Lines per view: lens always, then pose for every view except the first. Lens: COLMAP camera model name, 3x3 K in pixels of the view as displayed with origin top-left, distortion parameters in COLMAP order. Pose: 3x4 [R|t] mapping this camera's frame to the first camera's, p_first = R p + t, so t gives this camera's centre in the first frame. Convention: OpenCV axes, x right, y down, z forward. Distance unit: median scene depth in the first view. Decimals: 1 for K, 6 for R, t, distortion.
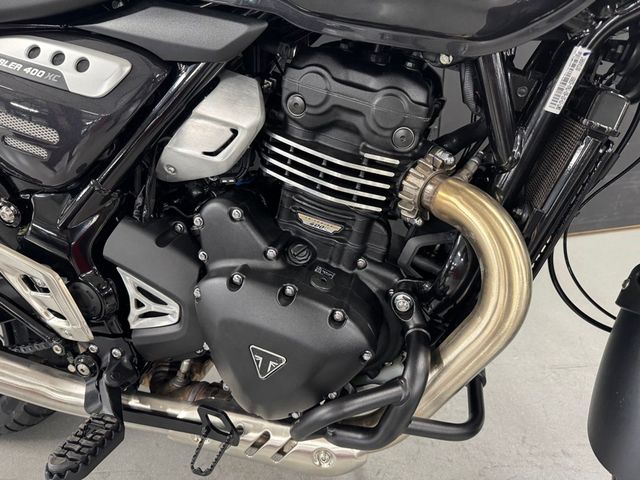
lens RADIAL K [[447.4, 0, 320.0], [0, 447.4, 240.0], [0, 0, 1]] dist [0.003340, 0.000913]
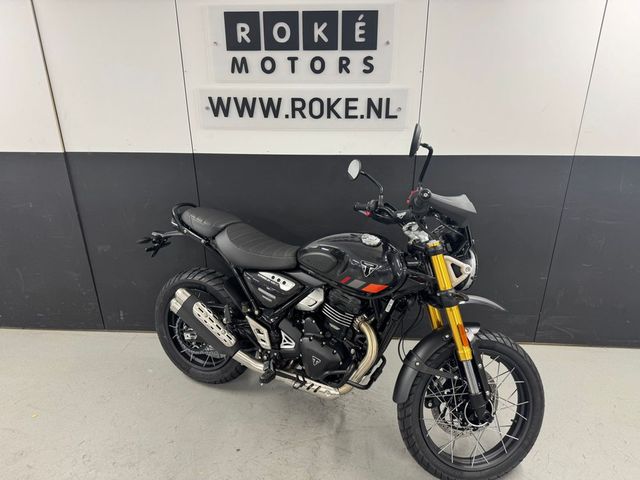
lens RADIAL K [[446.9, 0, 320.0], [0, 446.9, 240.0], [0, 0, 1]] dist [0.186429, 0.000284]
pose [[0.980824, 0.121691, -0.152237, 0.388554], [-0.141236, 0.982061, -0.124937, -0.279083], [0.134302, 0.144043, 0.980416, -3.015480]]
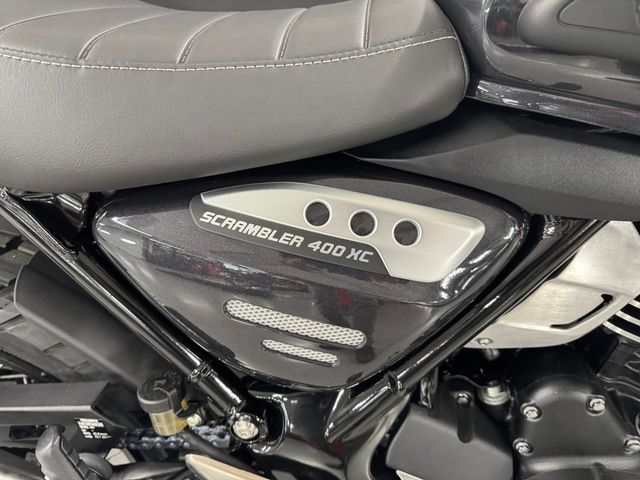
lens RADIAL K [[447.4, 0, 320.0], [0, 447.4, 240.0], [0, 0, 1]] dist [0.003340, 0.000913]
pose [[0.990080, -0.096068, 0.102534, -0.657789], [0.086120, 0.991512, 0.097403, -0.414794], [-0.111021, -0.087606, 0.989949, 0.360160]]
